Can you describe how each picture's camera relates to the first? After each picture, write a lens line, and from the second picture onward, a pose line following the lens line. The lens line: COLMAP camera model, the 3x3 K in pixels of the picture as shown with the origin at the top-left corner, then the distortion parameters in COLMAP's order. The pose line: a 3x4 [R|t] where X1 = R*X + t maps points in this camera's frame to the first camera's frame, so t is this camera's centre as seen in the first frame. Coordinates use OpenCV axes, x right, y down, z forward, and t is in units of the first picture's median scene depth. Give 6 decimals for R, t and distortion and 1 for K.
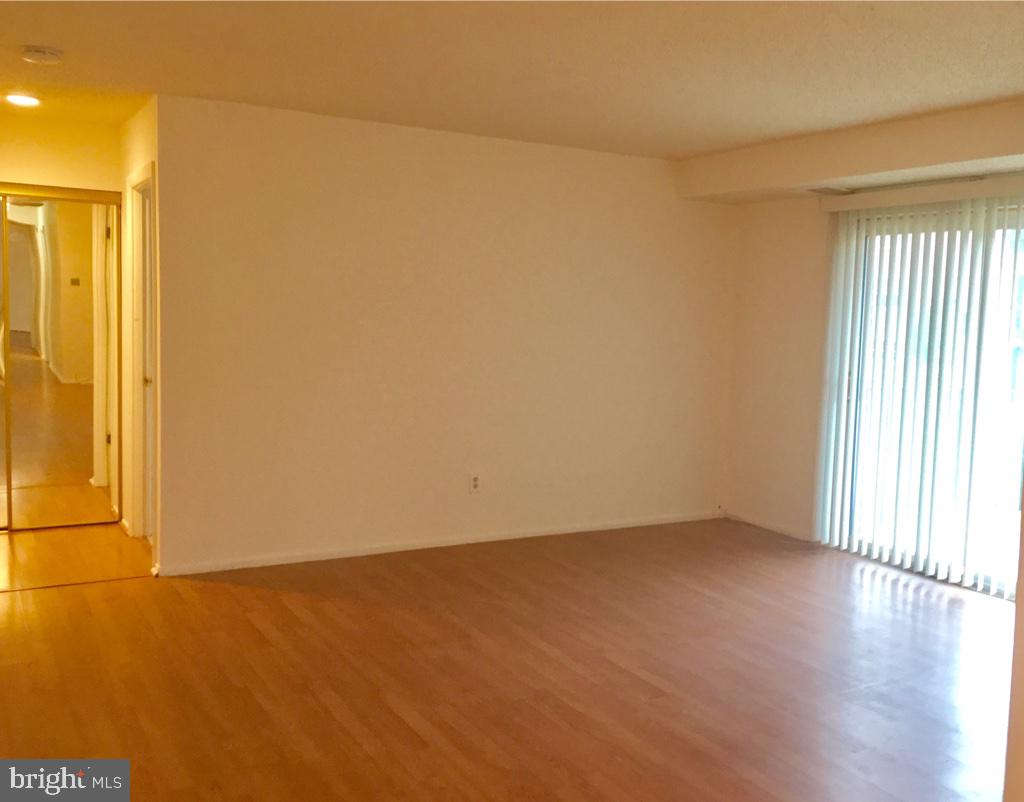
lens RADIAL K [[944.6, 0, 512.0], [0, 944.6, 401.0], [0, 0, 1]] dist [0.002835, 0.001310]
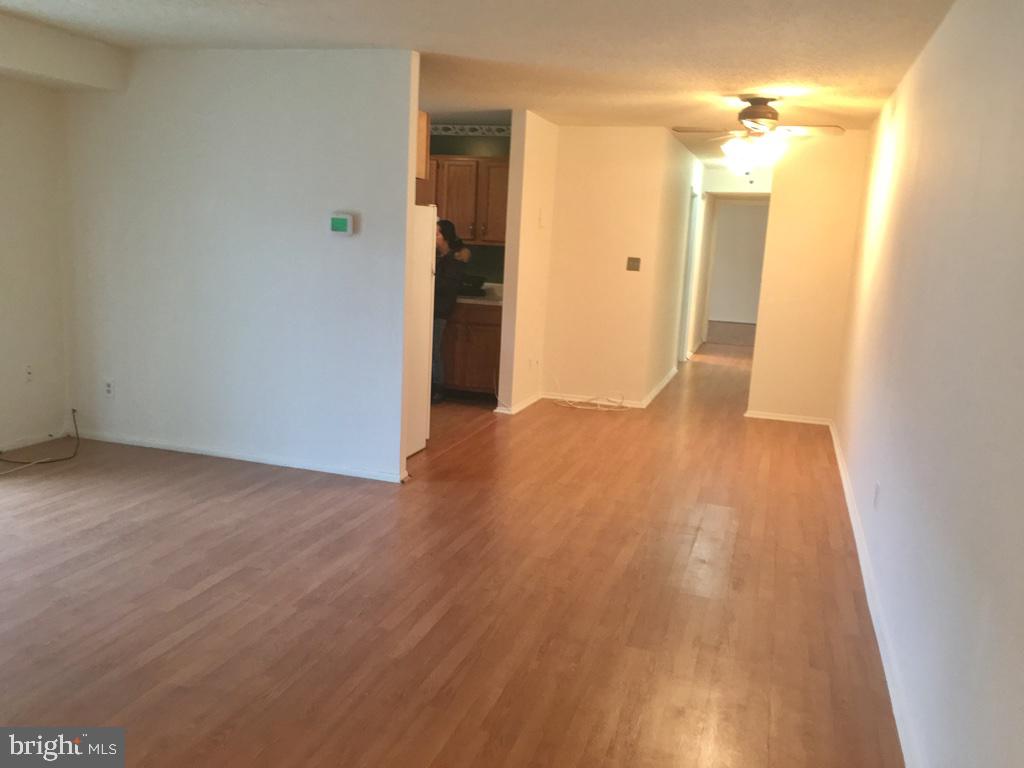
lens RADIAL K [[890.7, 0, 512.0], [0, 890.7, 384.0], [0, 0, 1]] dist [0.067047, -0.013036]
pose [[-0.686226, -0.188063, 0.702656, -0.762274], [-0.009166, 0.968158, 0.250172, -0.183430], [-0.727330, 0.165234, -0.666099, 1.389290]]
